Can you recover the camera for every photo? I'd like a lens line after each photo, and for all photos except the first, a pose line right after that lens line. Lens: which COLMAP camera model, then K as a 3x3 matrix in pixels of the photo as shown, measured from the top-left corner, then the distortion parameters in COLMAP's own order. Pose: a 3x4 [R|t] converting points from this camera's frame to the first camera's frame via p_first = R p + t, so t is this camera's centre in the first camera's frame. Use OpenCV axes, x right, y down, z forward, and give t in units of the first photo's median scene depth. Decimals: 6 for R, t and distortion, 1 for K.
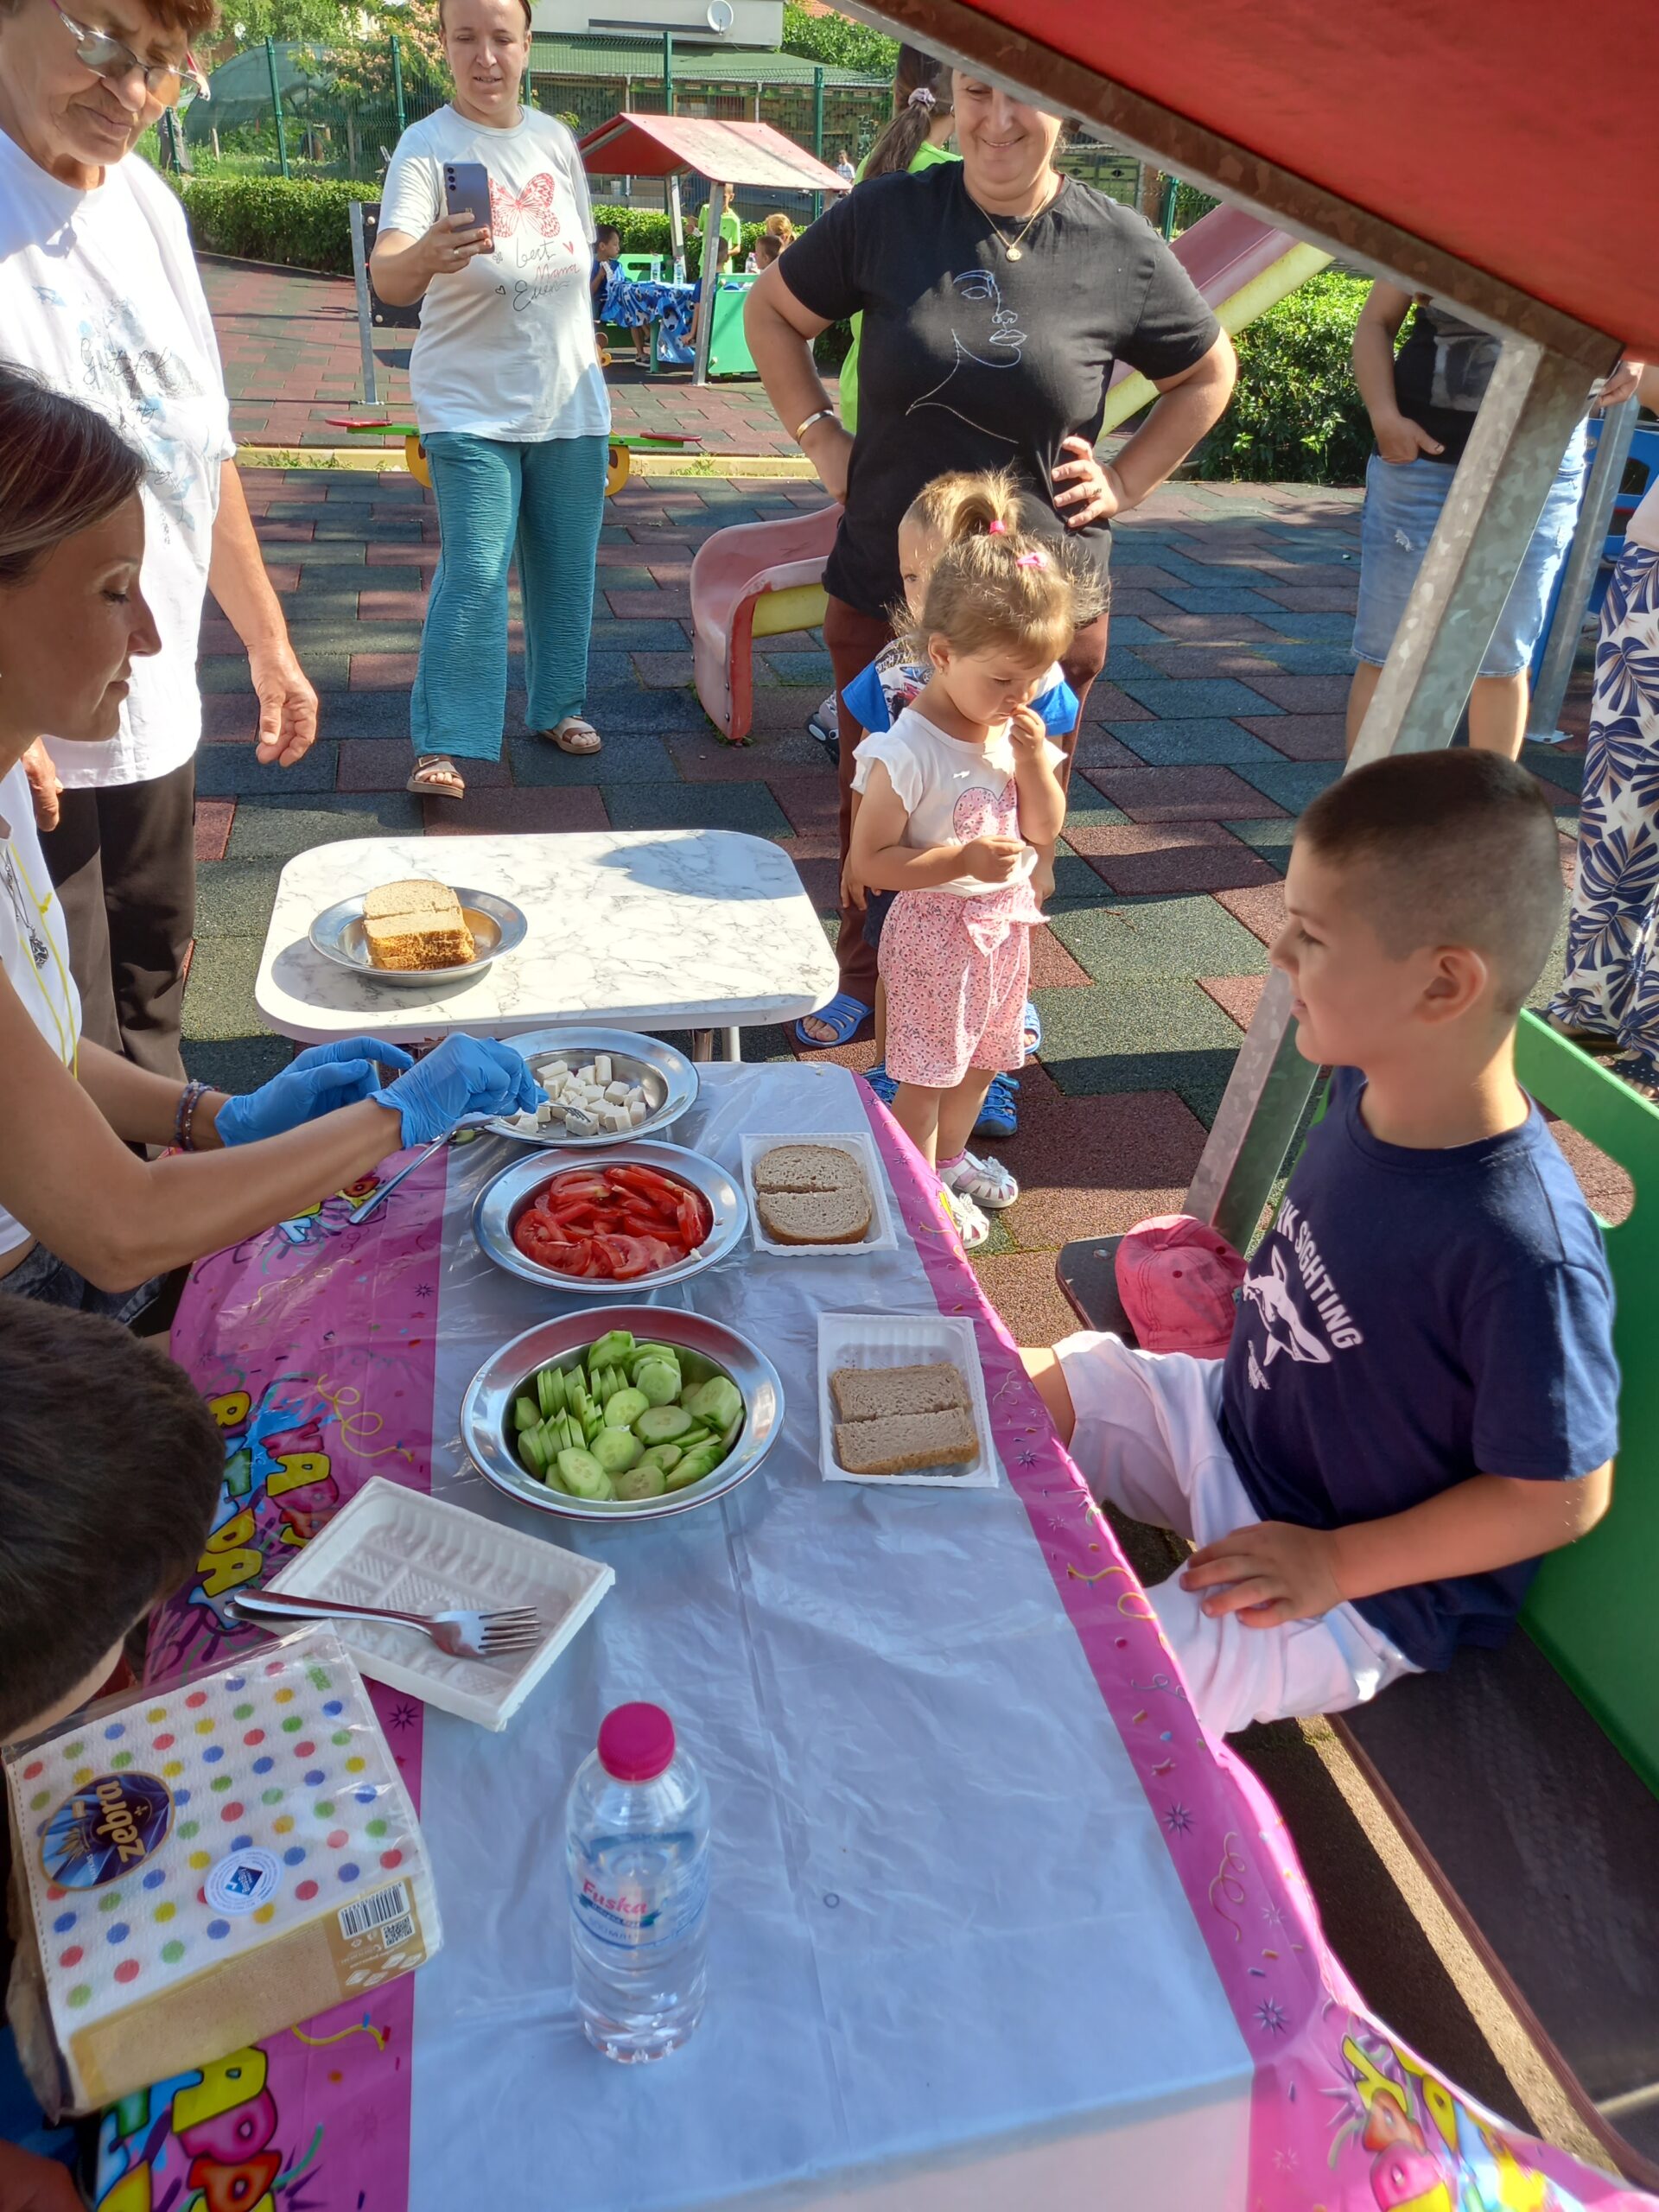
lens RADIAL K [[1609.5, 0, 829.5], [0, 1609.5, 1106.0], [0, 0, 1]] dist [-0.003068, -0.033081]
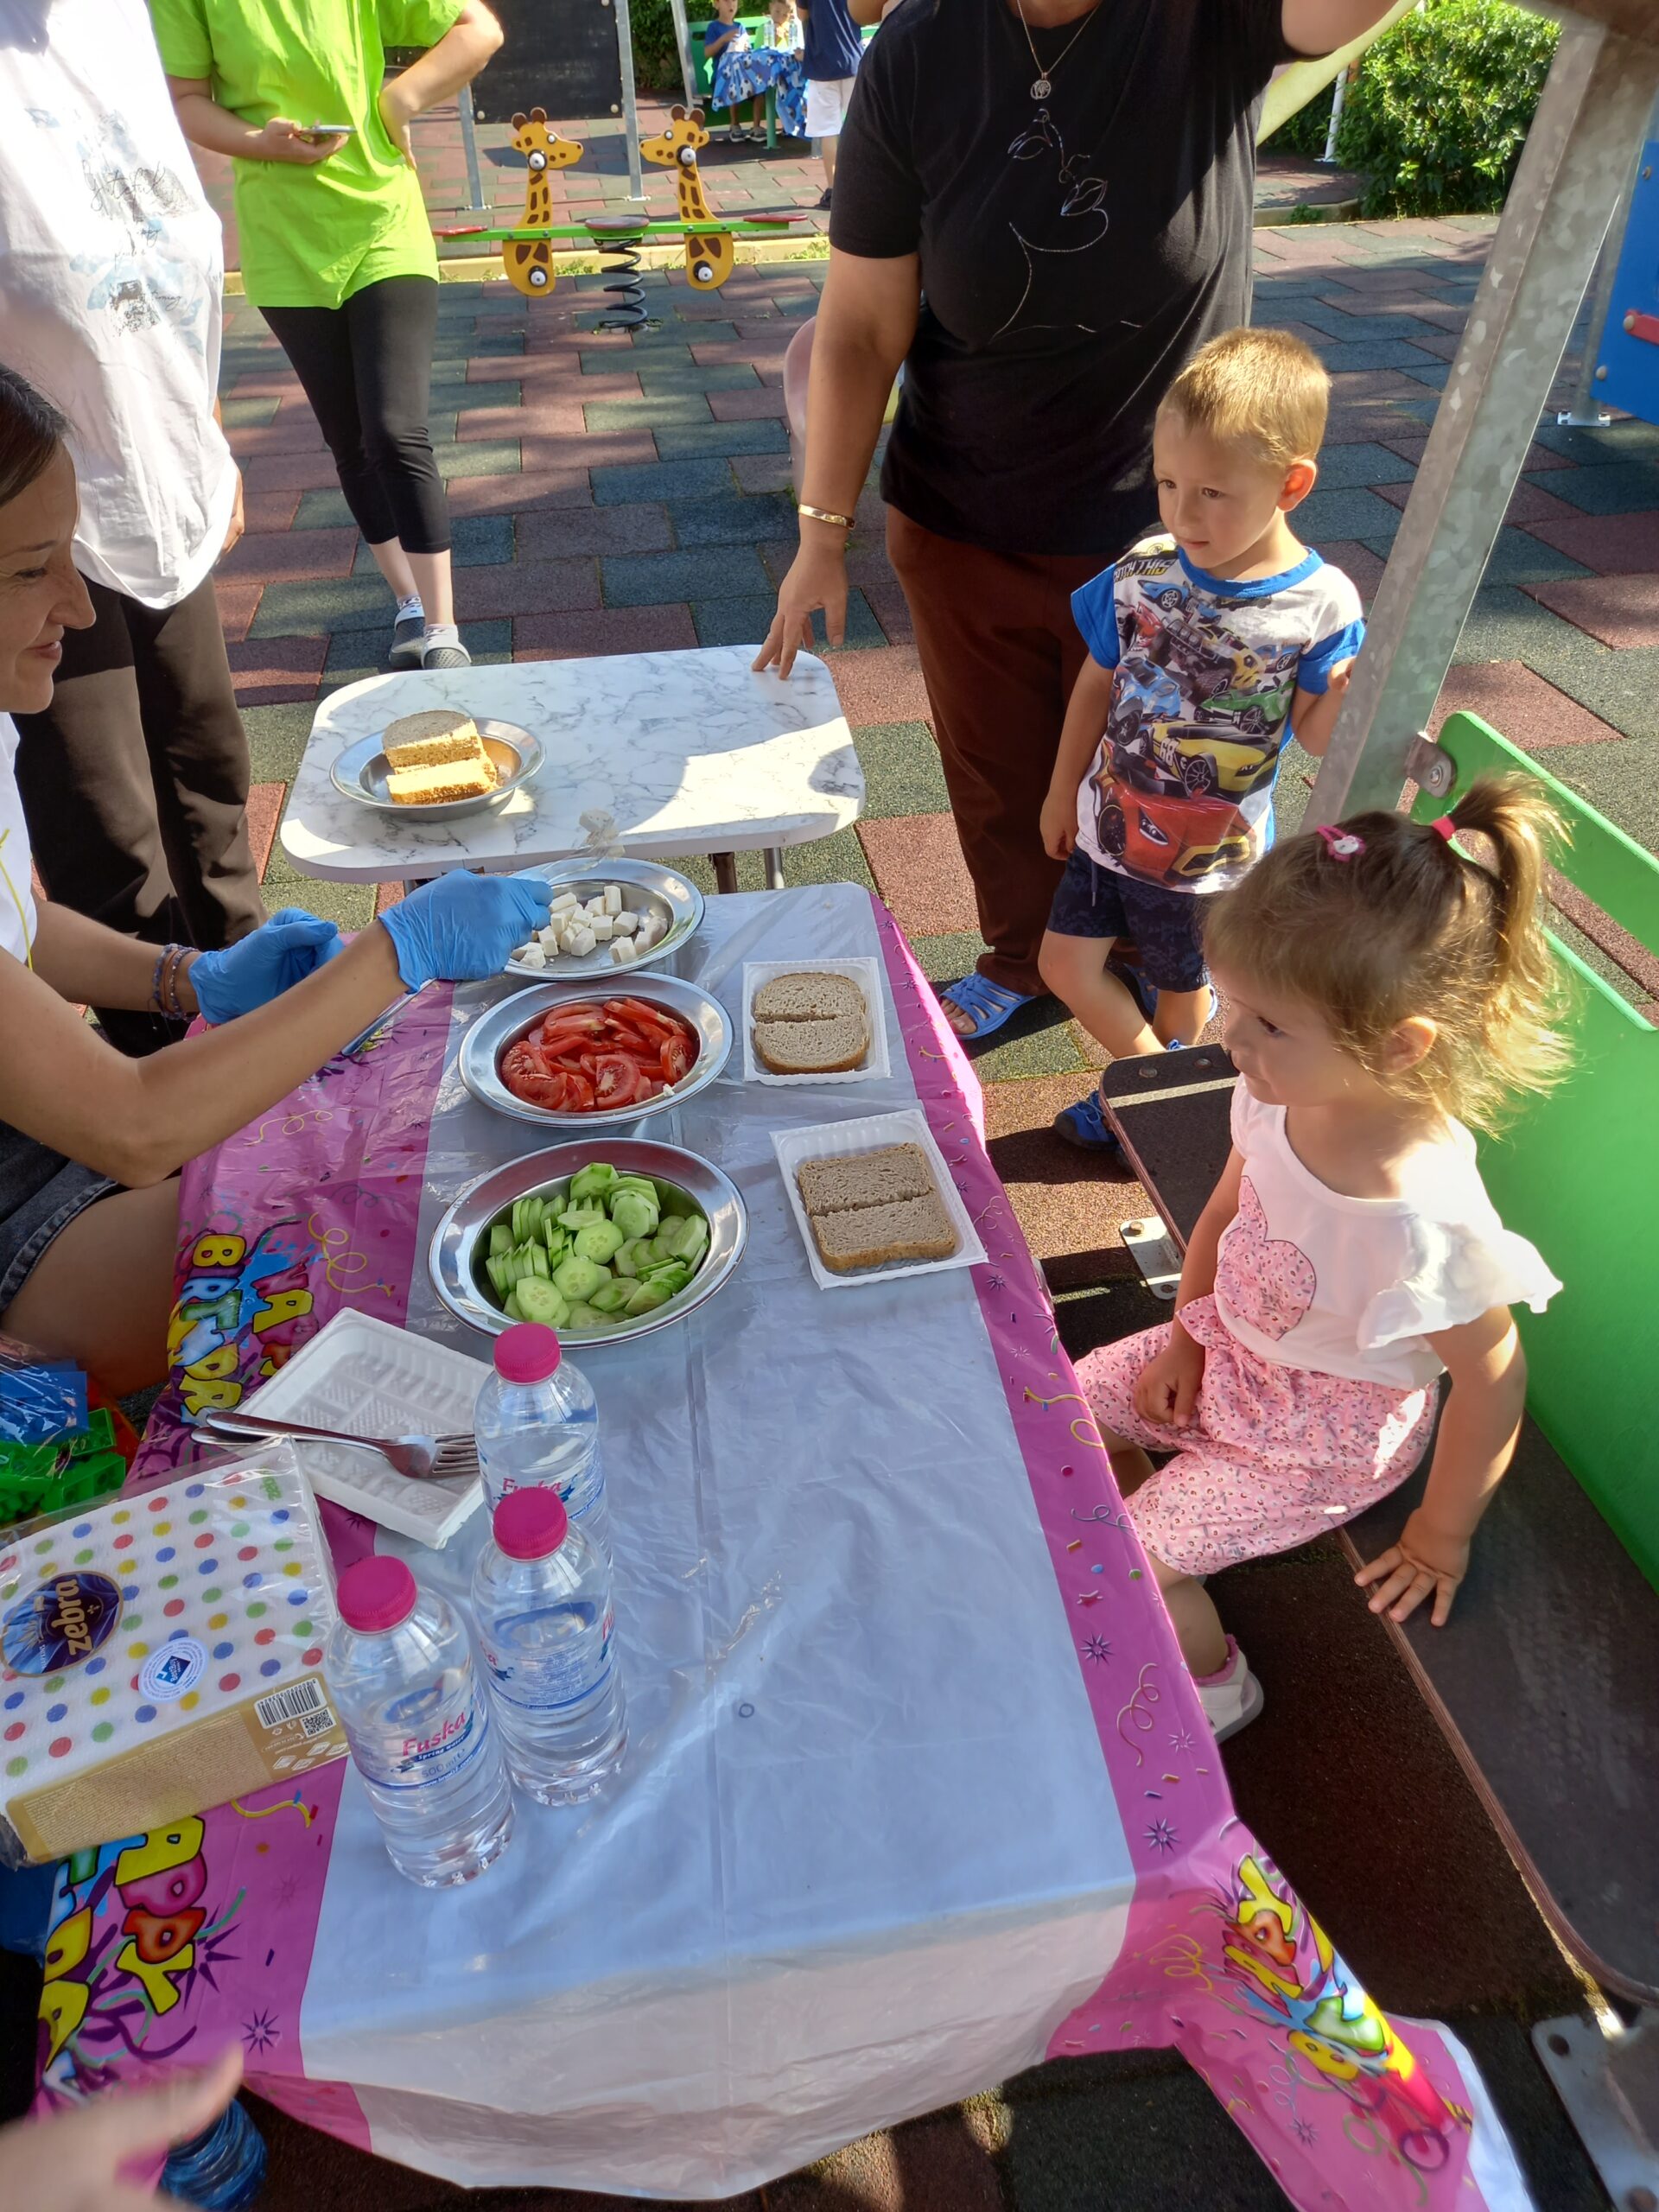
lens RADIAL K [[1620.3, 0, 829.0], [0, 1620.3, 1143.6], [0, 0, 1]] dist [-0.027690, -0.008113]
pose [[0.990085, -0.006735, -0.140306, 0.147475], [0.025156, 0.991204, 0.129932, -0.000199], [0.138197, -0.132173, 0.981546, 0.026023]]
